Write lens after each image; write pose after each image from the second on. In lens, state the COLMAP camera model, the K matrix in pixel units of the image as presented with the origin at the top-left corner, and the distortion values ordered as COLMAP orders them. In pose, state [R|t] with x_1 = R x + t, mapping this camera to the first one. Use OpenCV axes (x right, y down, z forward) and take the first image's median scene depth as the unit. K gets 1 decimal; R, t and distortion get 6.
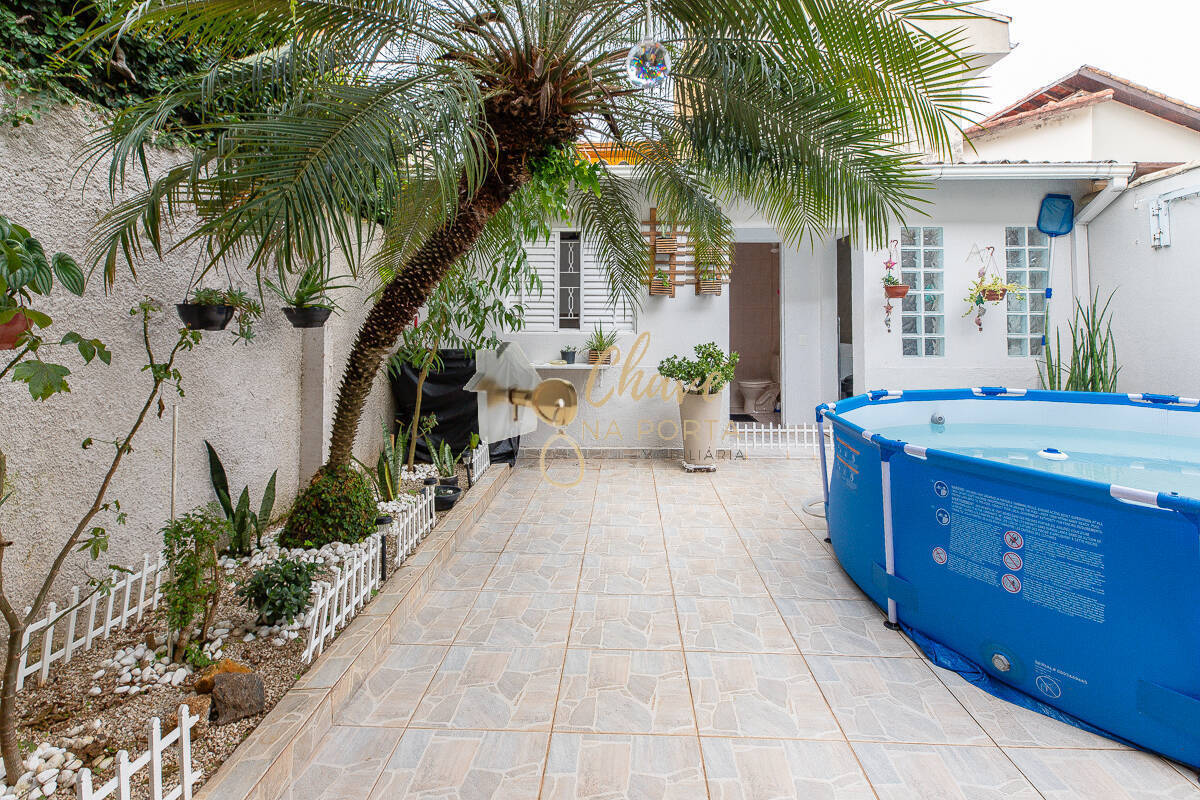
lens RADIAL K [[555.5, 0, 603.4], [0, 555.5, 327.3], [0, 0, 1]] dist [0.008759, -0.000073]
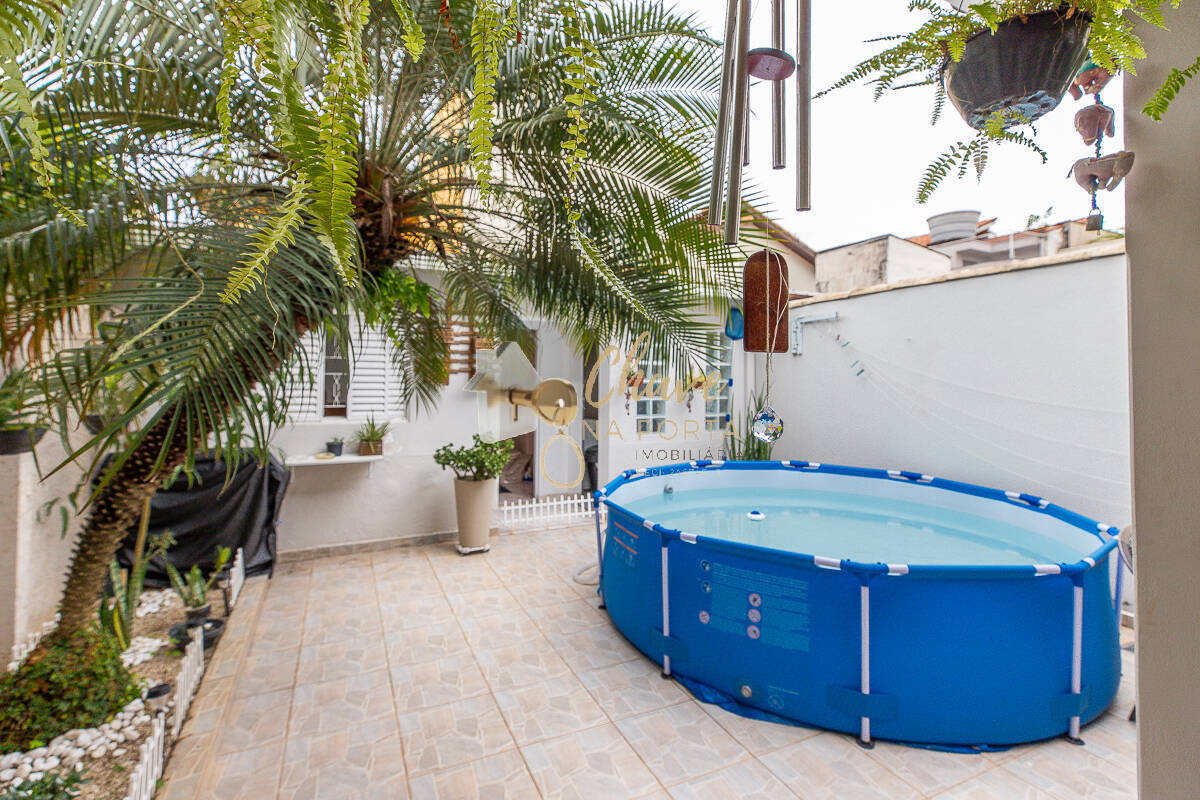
lens RADIAL K [[555.5, 0, 561.4], [0, 555.5, 381.3], [0, 0, 1]] dist [0.008759, -0.000073]
pose [[0.897551, -0.000762, 0.440910, -0.169963], [-0.008443, 0.999785, 0.018916, -0.102748], [-0.440830, -0.020701, 0.897352, -0.001901]]
